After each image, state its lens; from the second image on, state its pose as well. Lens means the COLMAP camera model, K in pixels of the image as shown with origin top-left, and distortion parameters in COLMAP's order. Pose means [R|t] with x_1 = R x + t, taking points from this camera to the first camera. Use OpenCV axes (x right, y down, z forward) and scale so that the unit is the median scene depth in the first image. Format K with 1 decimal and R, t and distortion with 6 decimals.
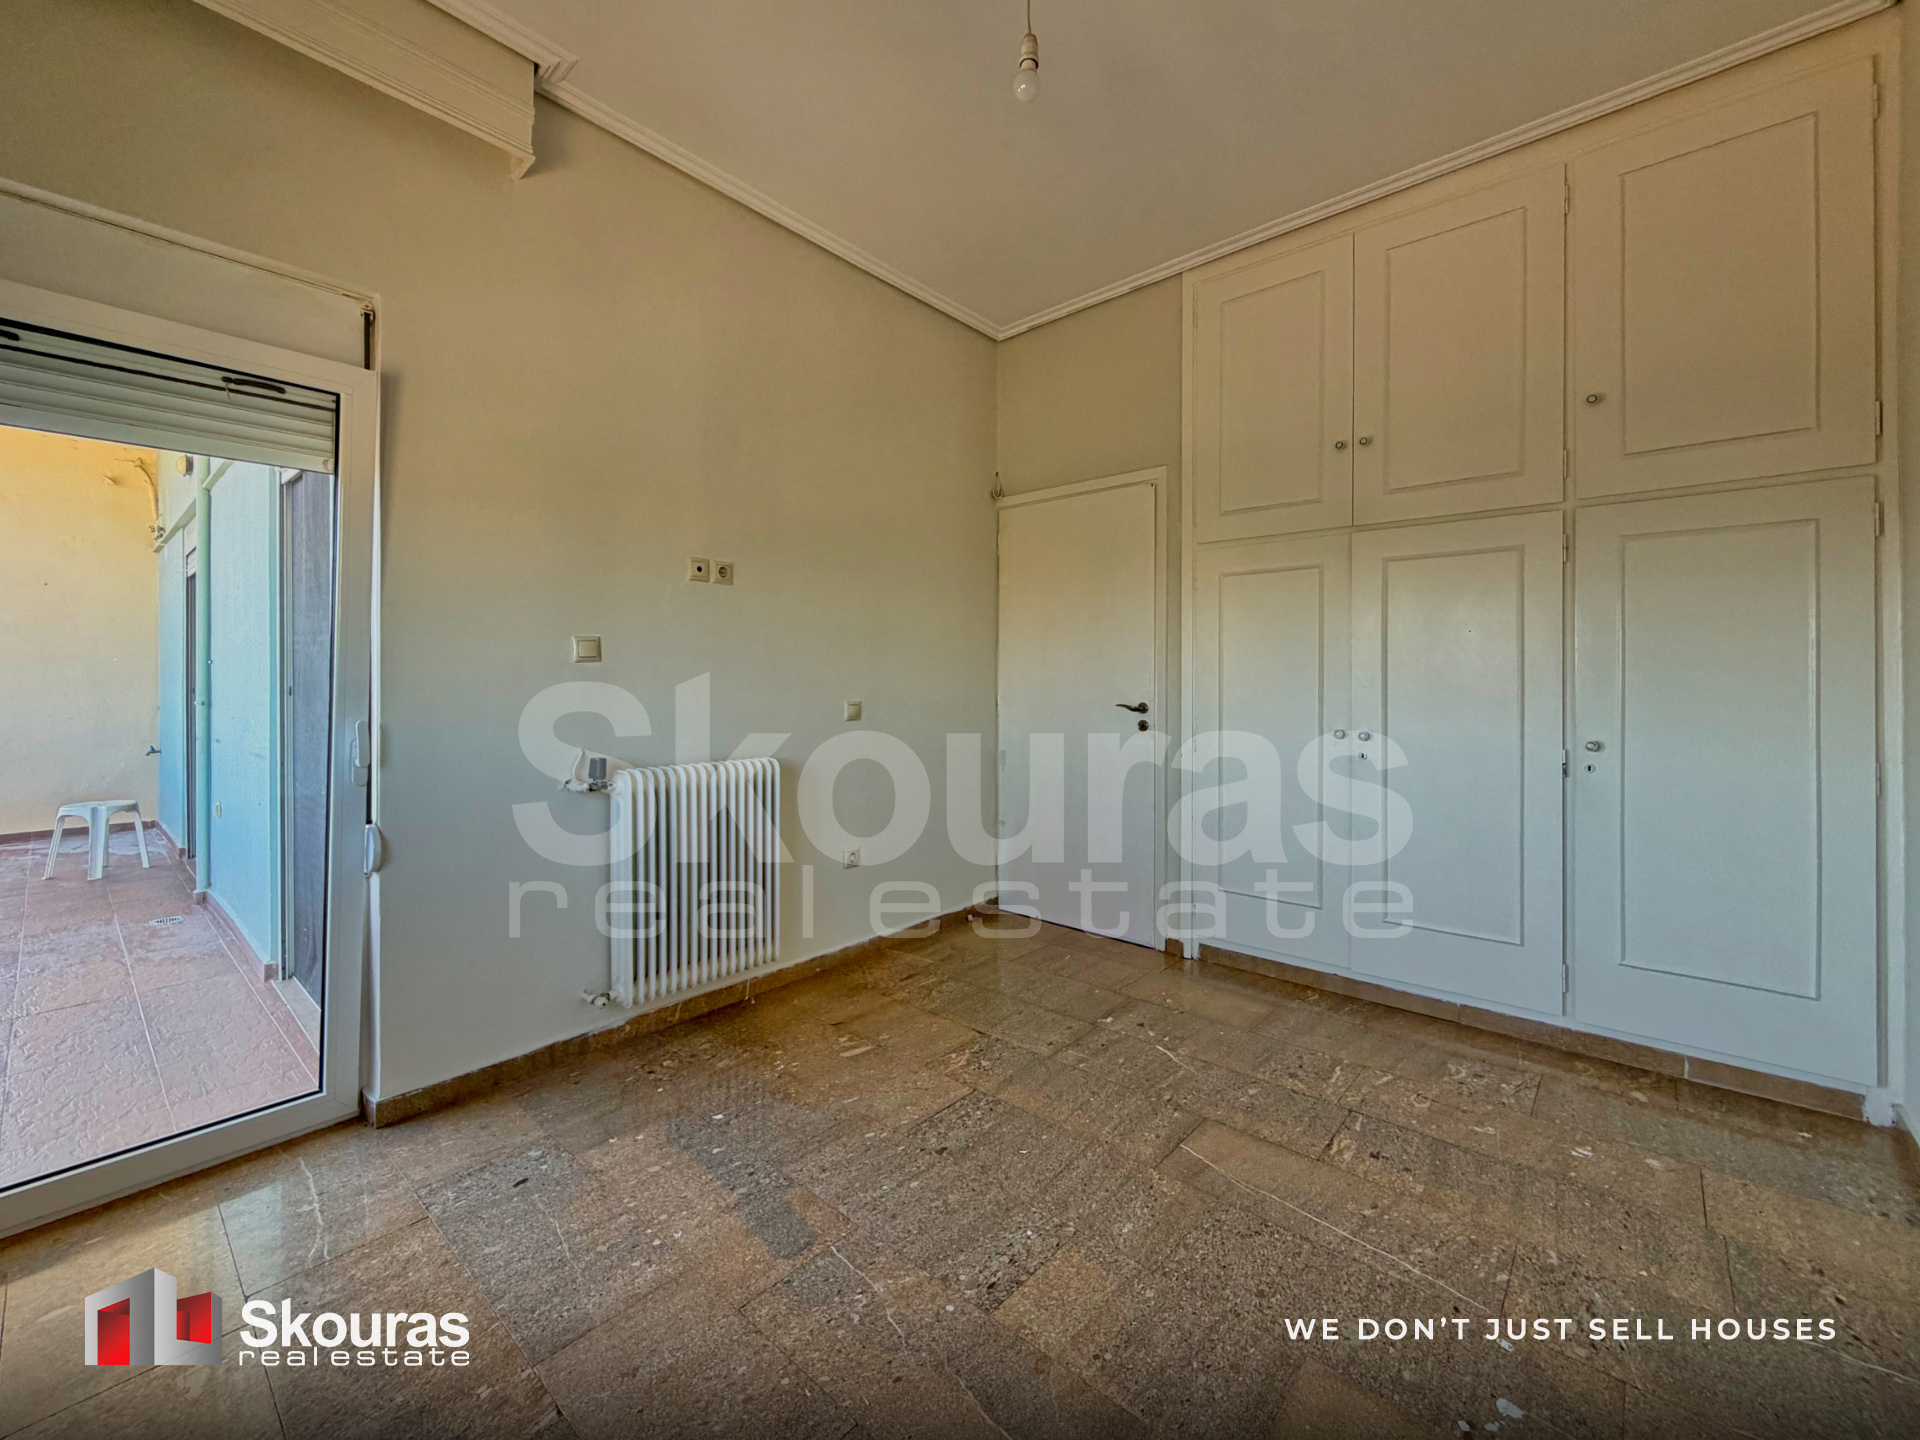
lens RADIAL K [[771.3, 0, 954.4], [0, 771.3, 711.8], [0, 0, 1]] dist [0.000474, 0.000080]
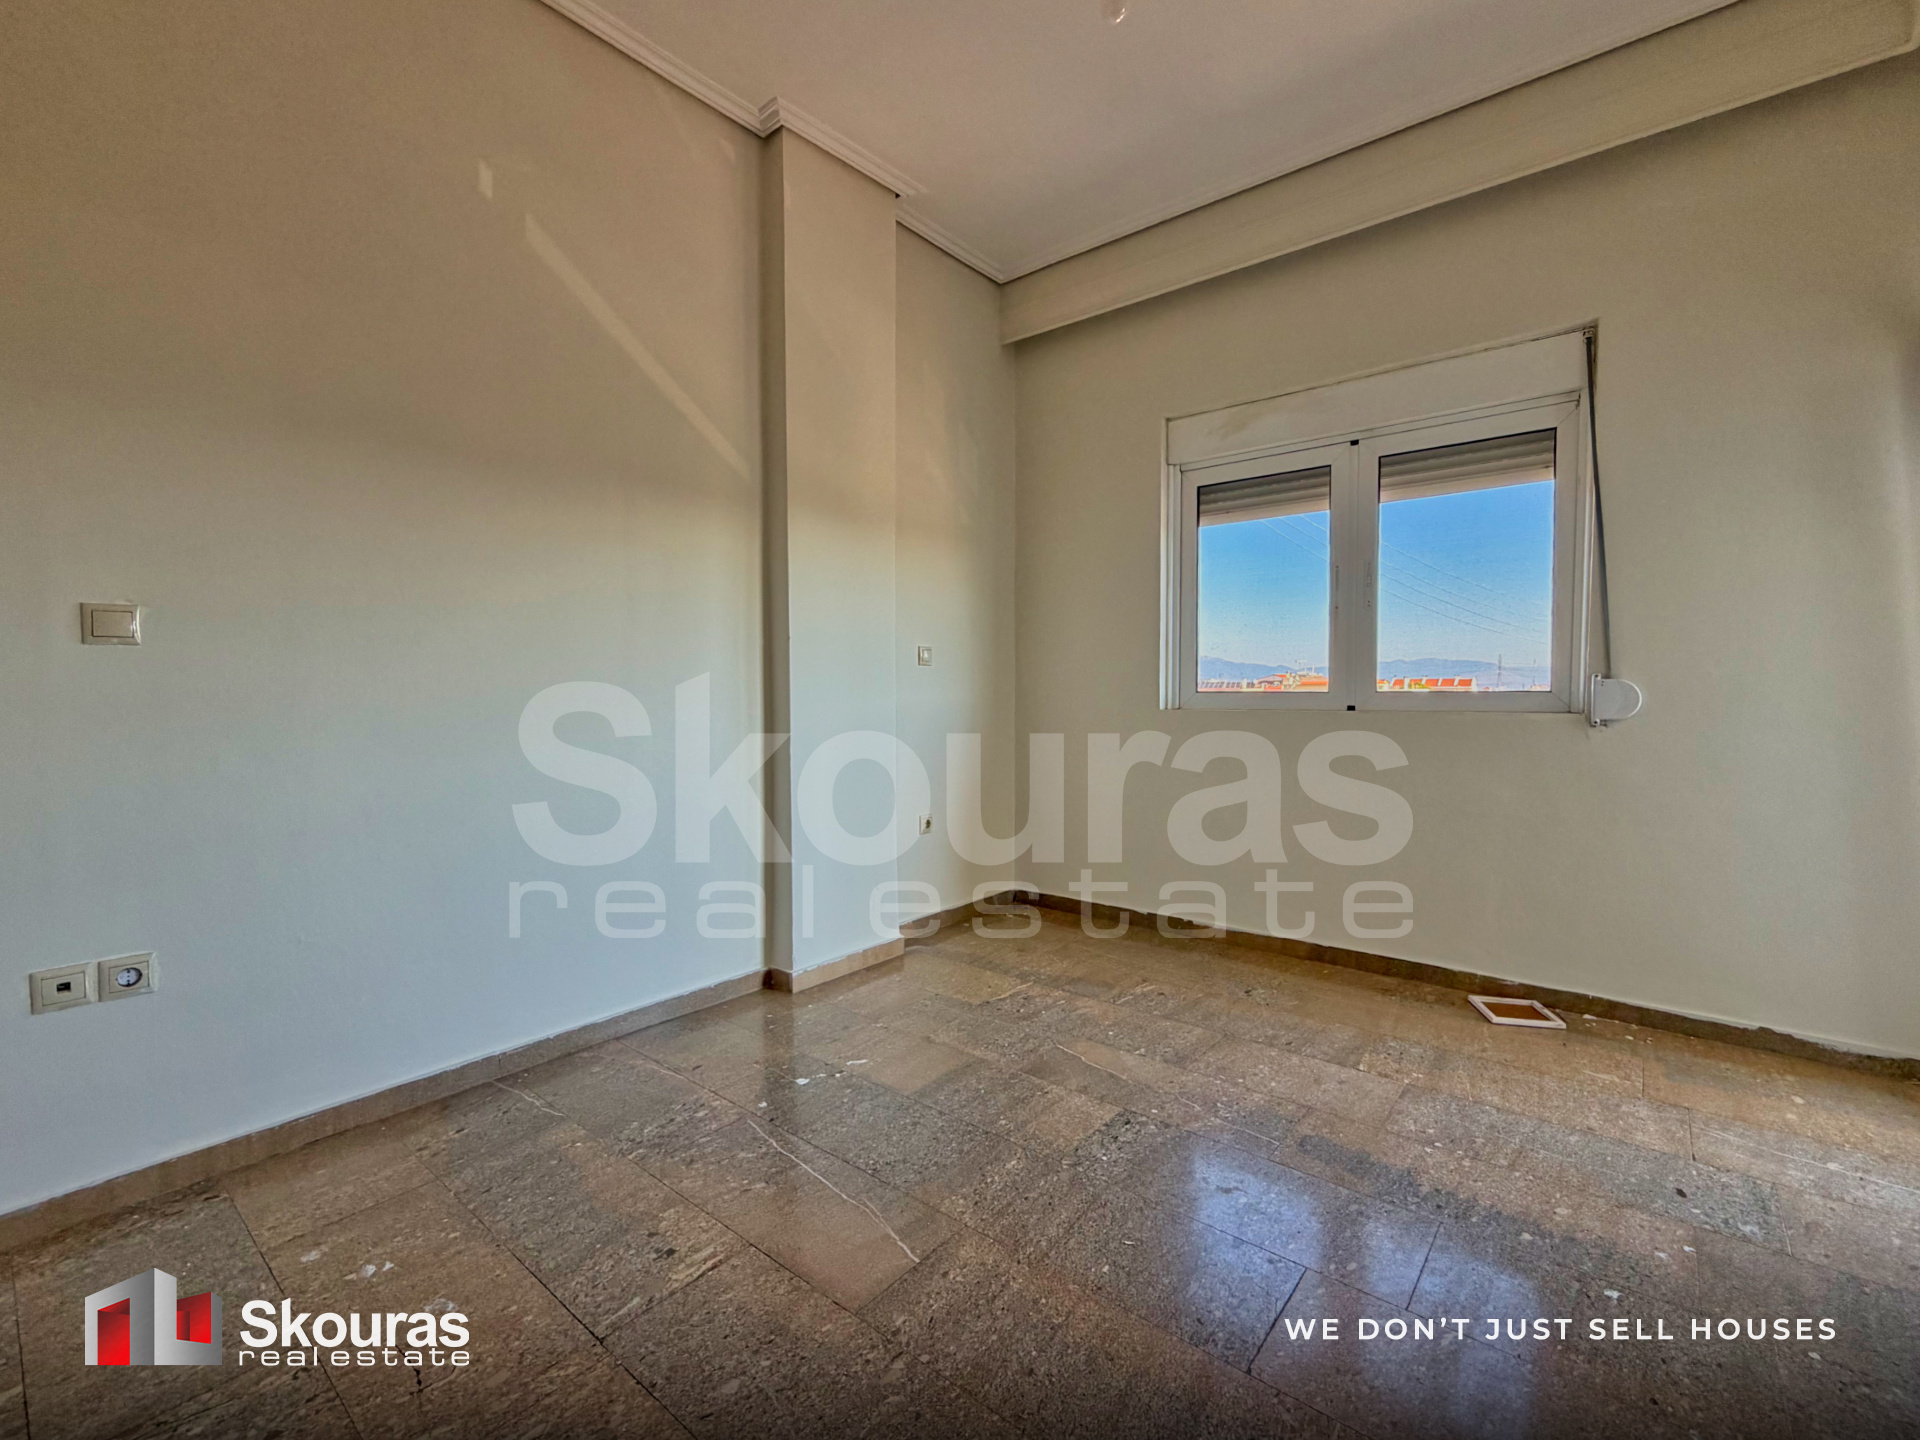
lens RADIAL K [[850.1, 0, 953.6], [0, 850.1, 704.1], [0, 0, 1]] dist [0.001122, 0.000013]
pose [[-0.999454, 0.003740, -0.032843, 0.329981], [0.001992, 0.998587, 0.053102, -0.007652], [0.032995, 0.053007, -0.998049, 2.061075]]
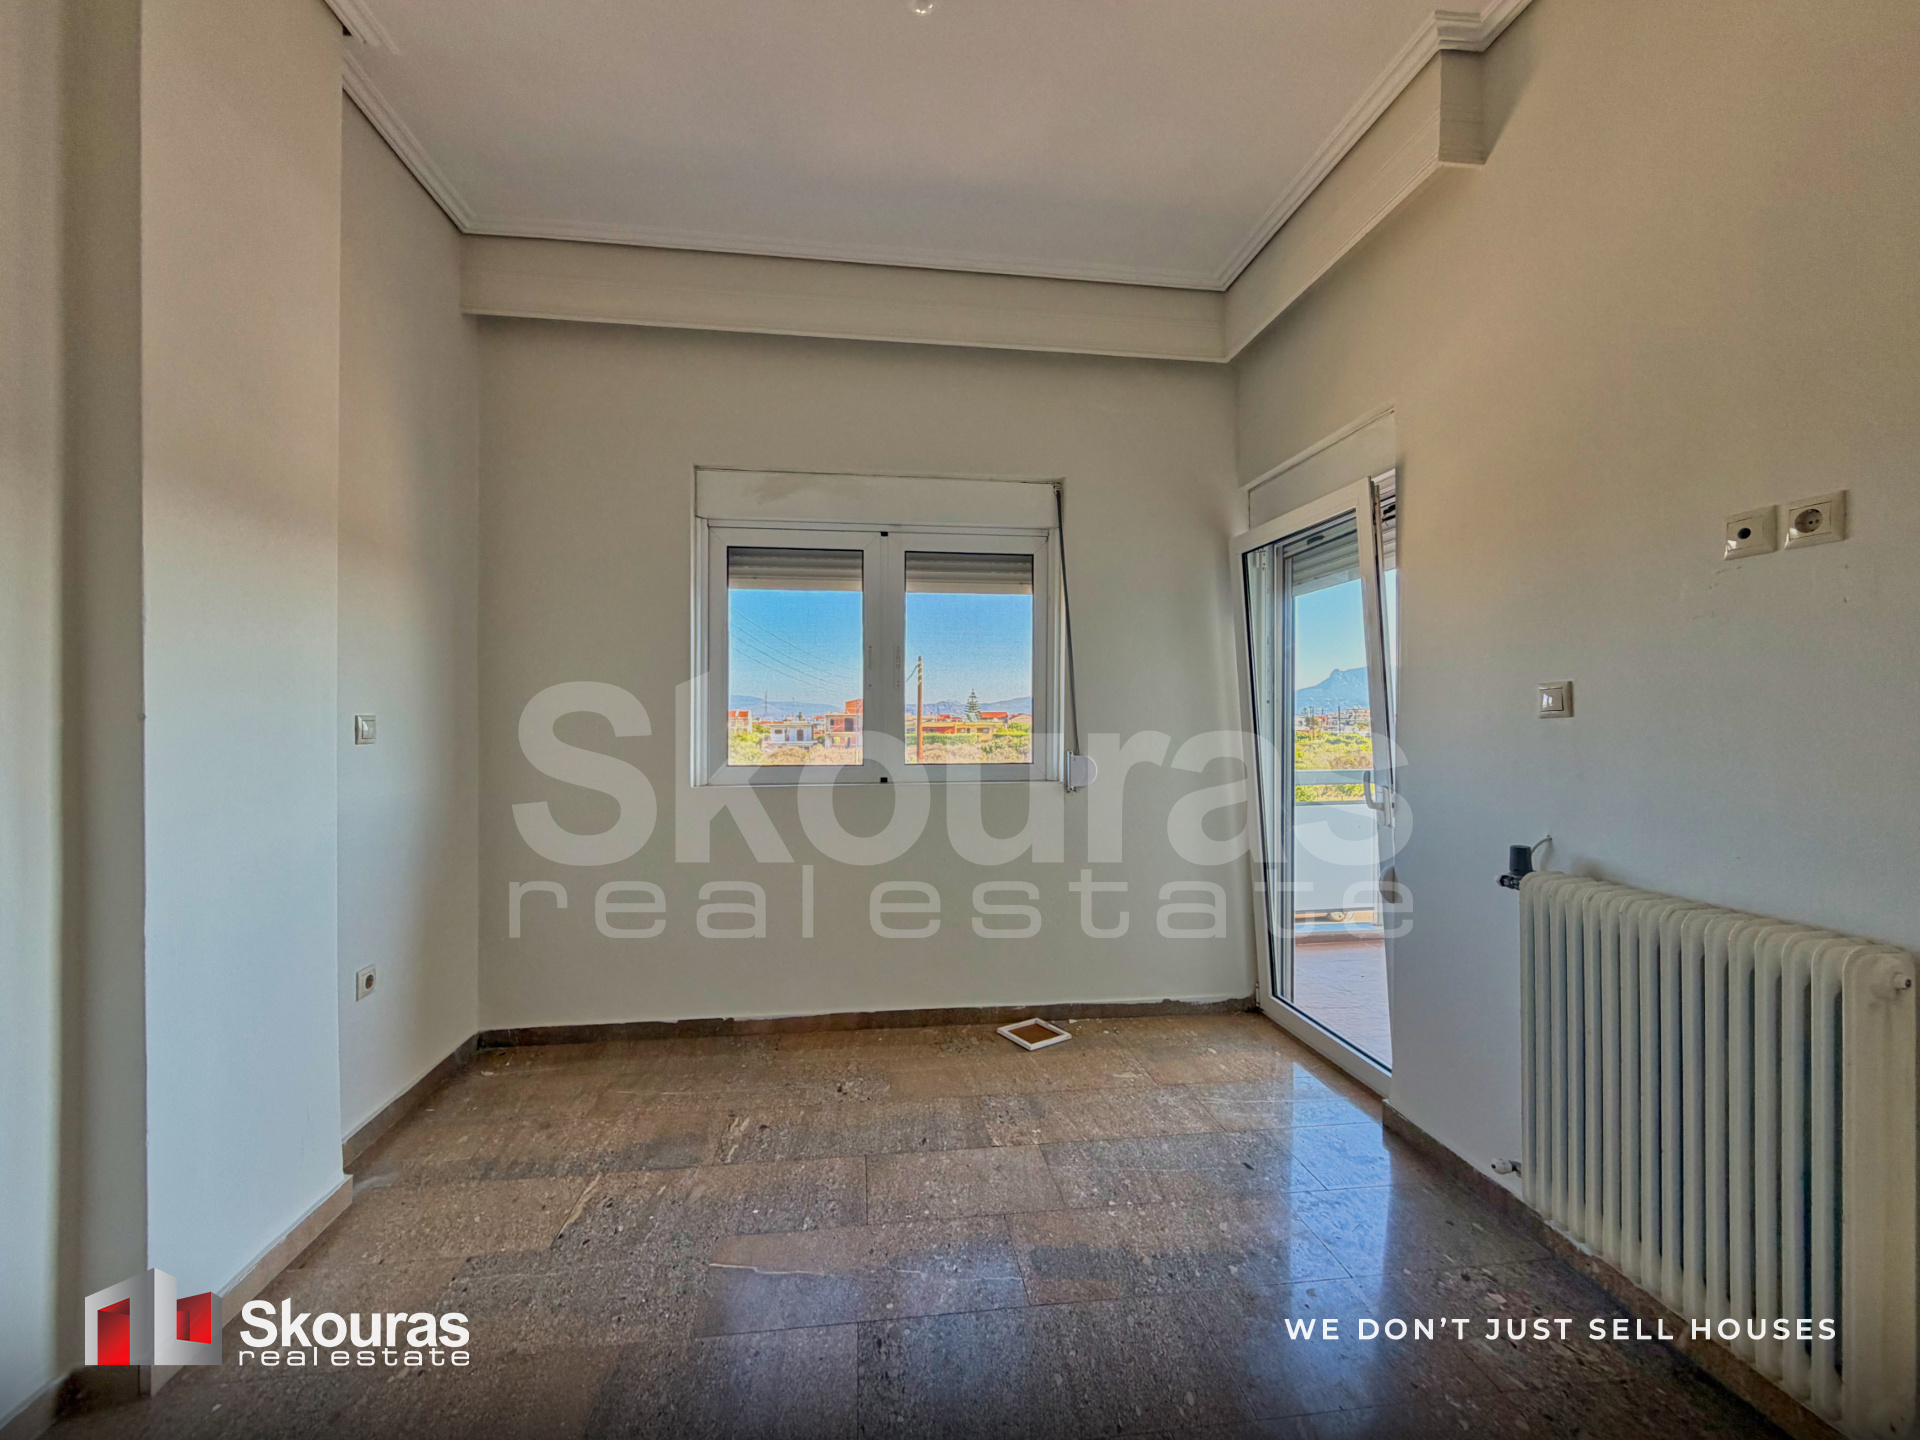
lens RADIAL K [[771.3, 0, 954.4], [0, 771.3, 711.8], [0, 0, 1]] dist [0.000474, 0.000080]
pose [[-0.655716, -0.006737, -0.754978, 0.667608], [-0.027781, 0.999498, 0.015210, -0.093024], [0.754496, 0.030947, -0.655574, 1.514183]]
